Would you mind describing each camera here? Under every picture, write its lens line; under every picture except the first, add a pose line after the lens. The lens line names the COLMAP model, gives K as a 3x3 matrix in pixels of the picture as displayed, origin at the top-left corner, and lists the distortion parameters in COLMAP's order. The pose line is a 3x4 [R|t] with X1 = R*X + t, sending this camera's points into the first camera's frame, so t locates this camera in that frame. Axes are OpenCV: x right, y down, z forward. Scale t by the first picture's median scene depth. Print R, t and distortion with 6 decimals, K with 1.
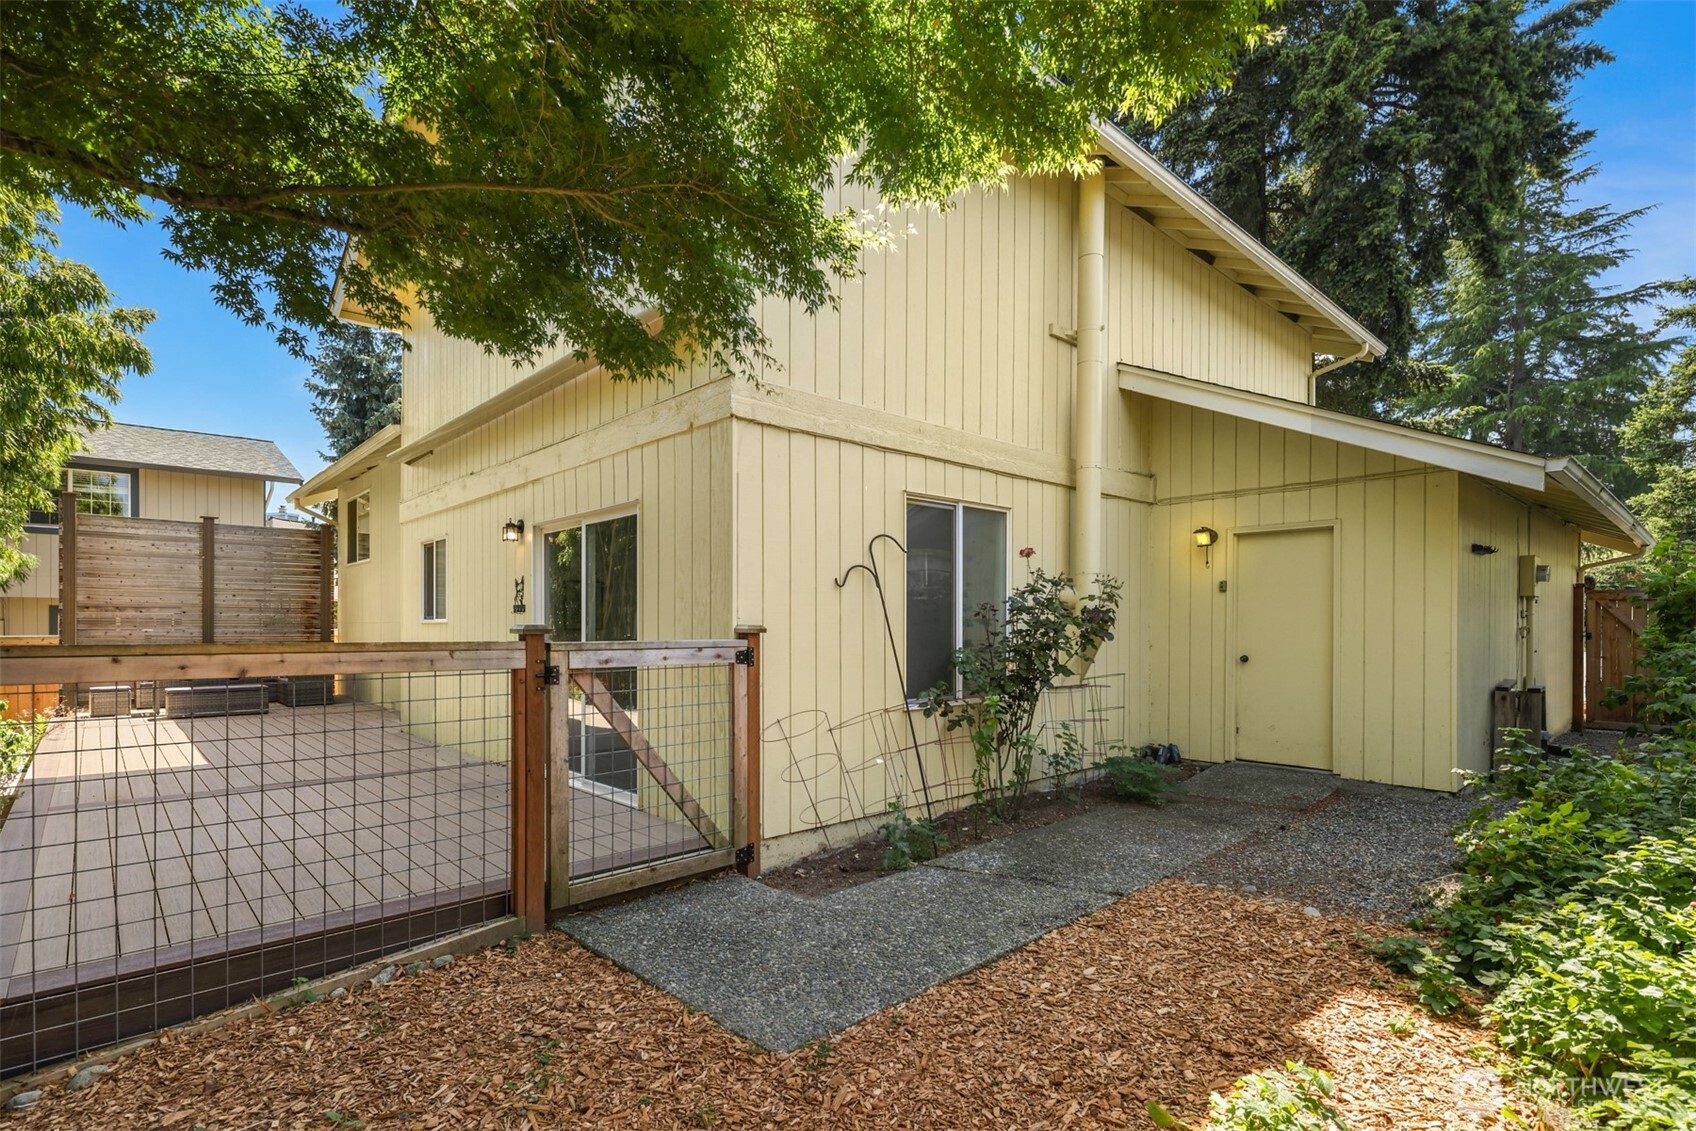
lens RADIAL K [[823.6, 0, 845.8], [0, 823.6, 632.0], [0, 0, 1]] dist [0.000044, 0.000413]
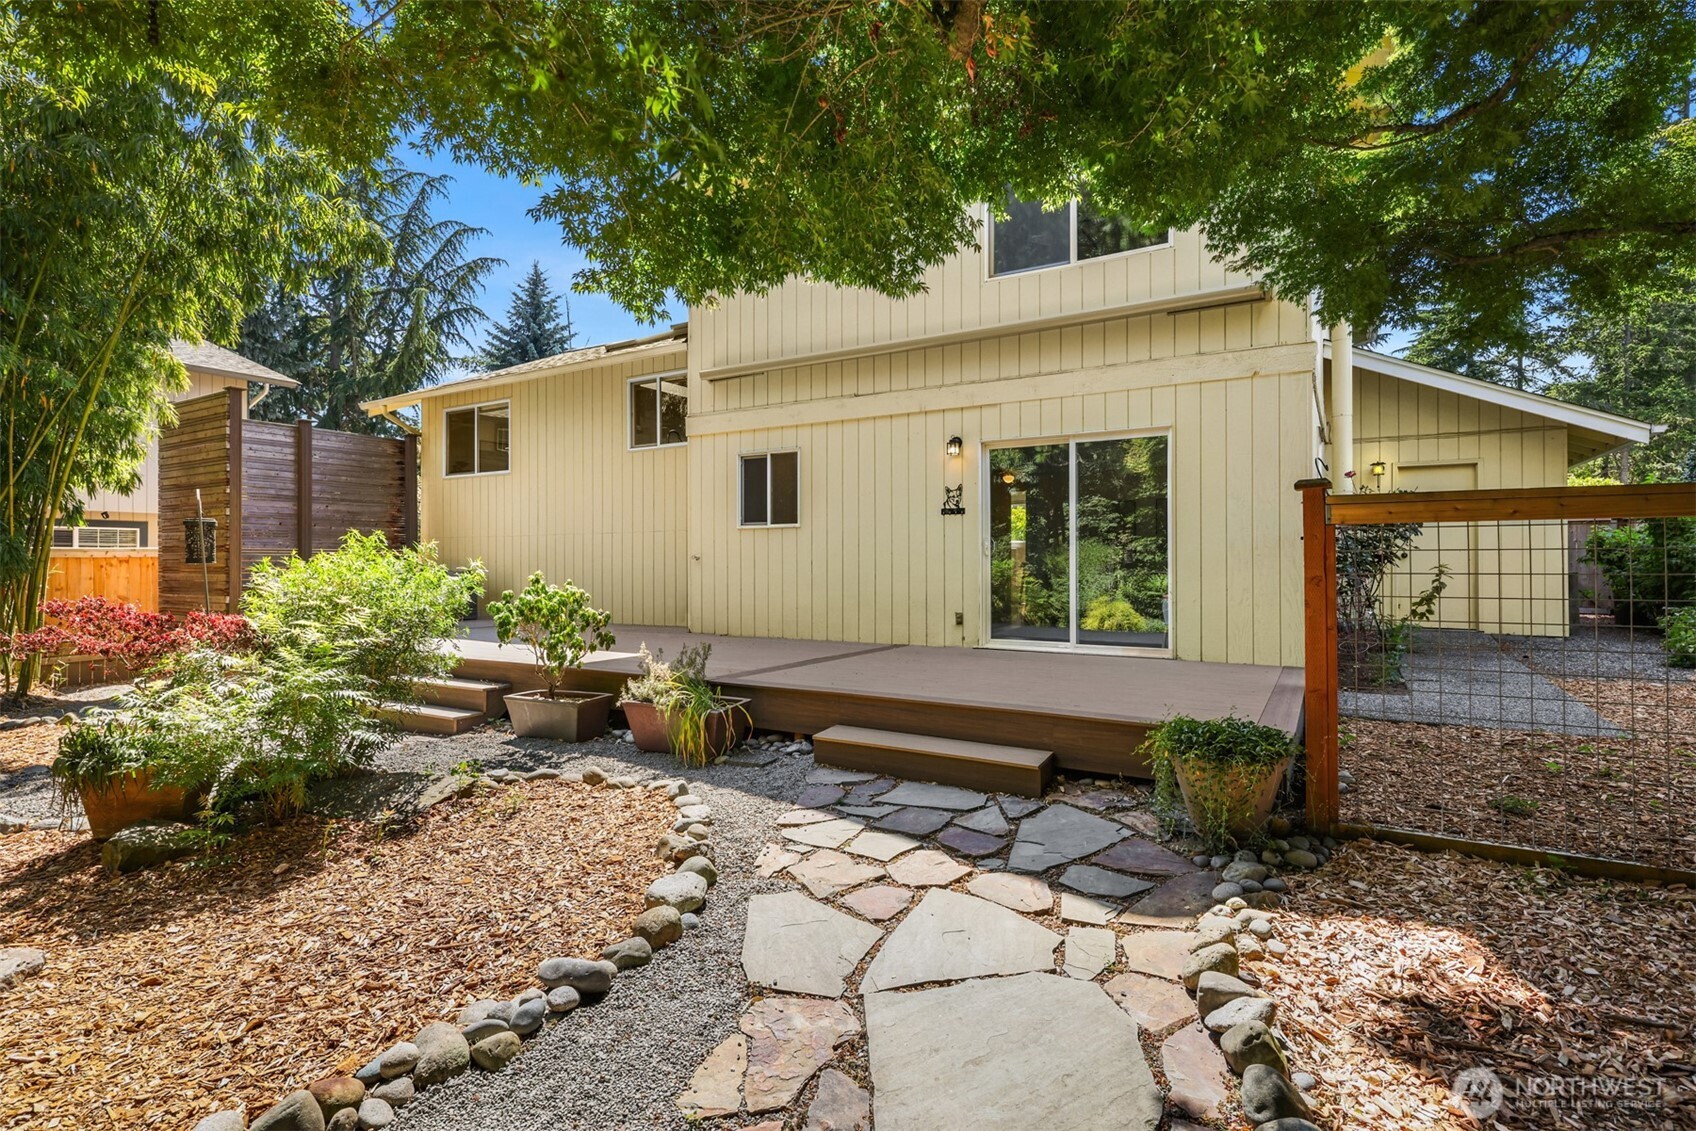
lens RADIAL K [[823.6, 0, 846.5], [0, 823.6, 563.4], [0, 0, 1]] dist [0.000044, 0.000413]
pose [[0.958019, -0.004797, 0.286664, -0.886195], [0.005406, 0.999984, -0.001333, 0.046246], [-0.286653, 0.002827, 0.958030, -0.088898]]
